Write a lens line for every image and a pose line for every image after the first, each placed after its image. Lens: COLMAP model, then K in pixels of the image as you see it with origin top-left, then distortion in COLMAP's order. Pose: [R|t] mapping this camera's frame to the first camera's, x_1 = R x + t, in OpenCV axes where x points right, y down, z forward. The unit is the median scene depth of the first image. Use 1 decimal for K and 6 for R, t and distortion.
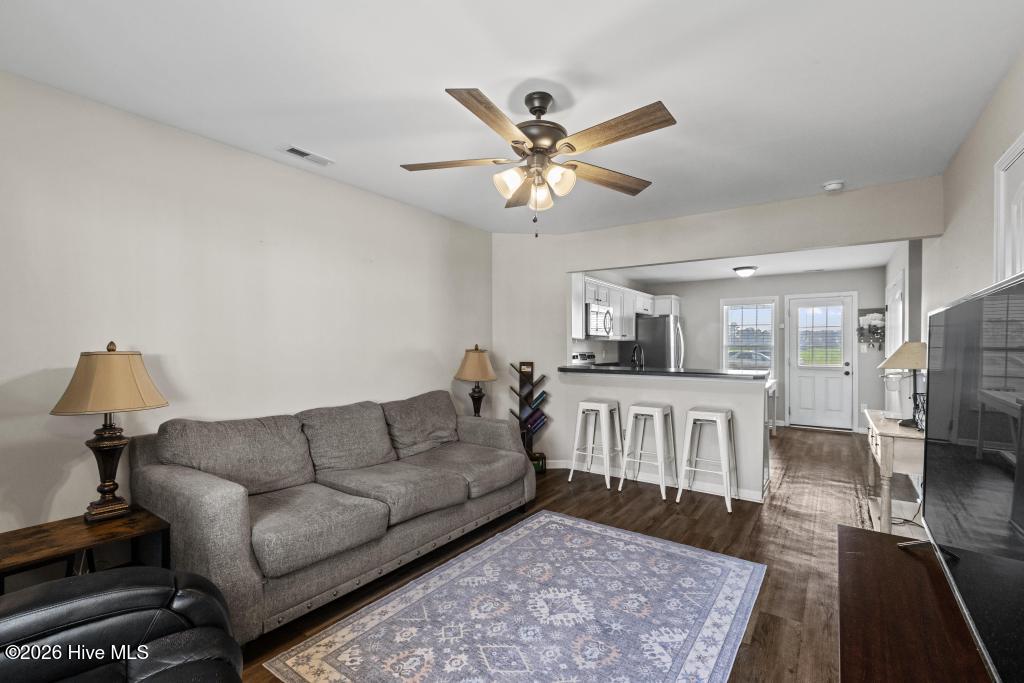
lens RADIAL K [[457.2, 0, 514.2], [0, 457.2, 347.5], [0, 0, 1]] dist [0.003118, -0.002408]
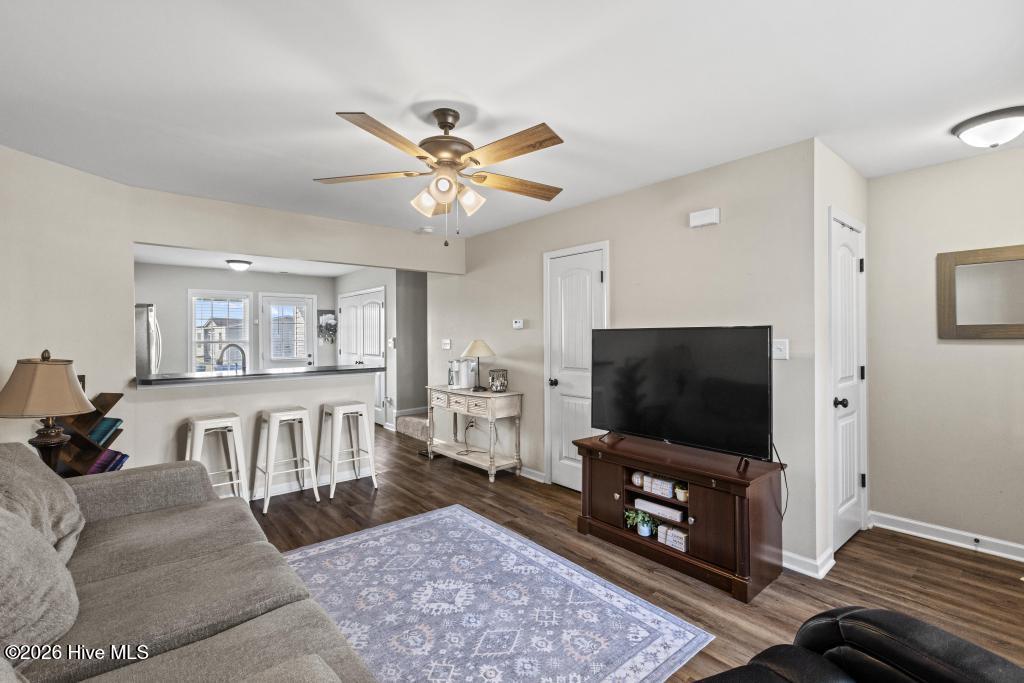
lens RADIAL K [[457.2, 0, 518.5], [0, 457.2, 332.1], [0, 0, 1]] dist [0.003118, -0.002408]
pose [[0.249262, 0.003929, 0.968428, -0.697469], [0.009216, 0.999937, -0.006429, -0.029052], [-0.968392, 0.010527, 0.249210, 0.445349]]
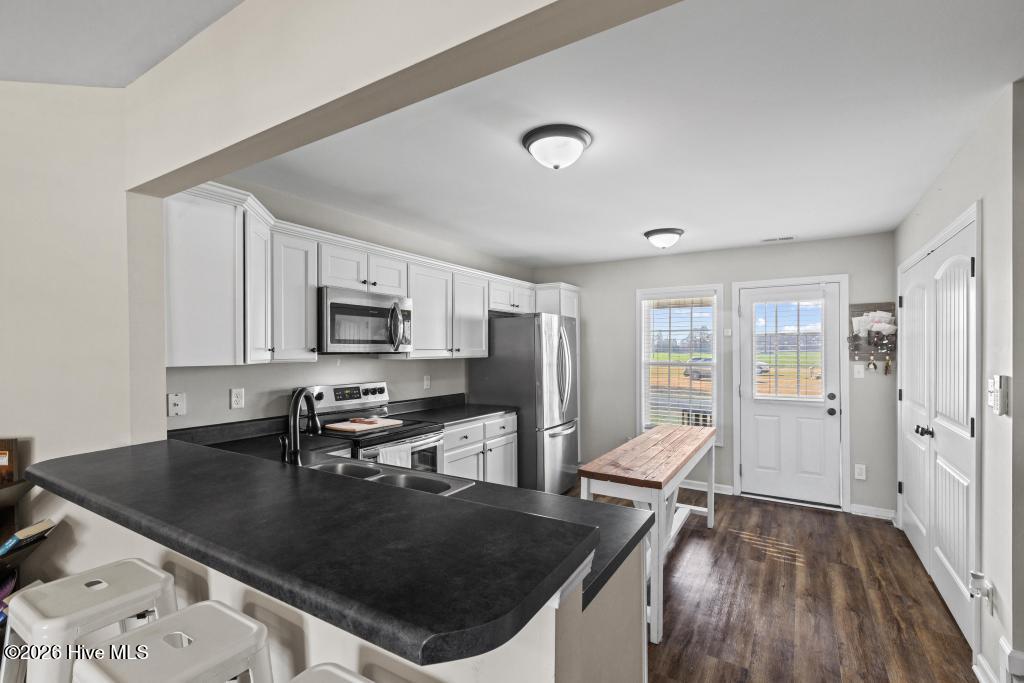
lens RADIAL K [[457.2, 0, 517.3], [0, 457.2, 351.1], [0, 0, 1]] dist [0.003118, -0.002408]
pose [[0.998293, -0.001876, 0.058382, 0.690831], [0.001825, 0.999998, 0.000921, -0.058805], [-0.058384, -0.000812, 0.998294, 1.044723]]
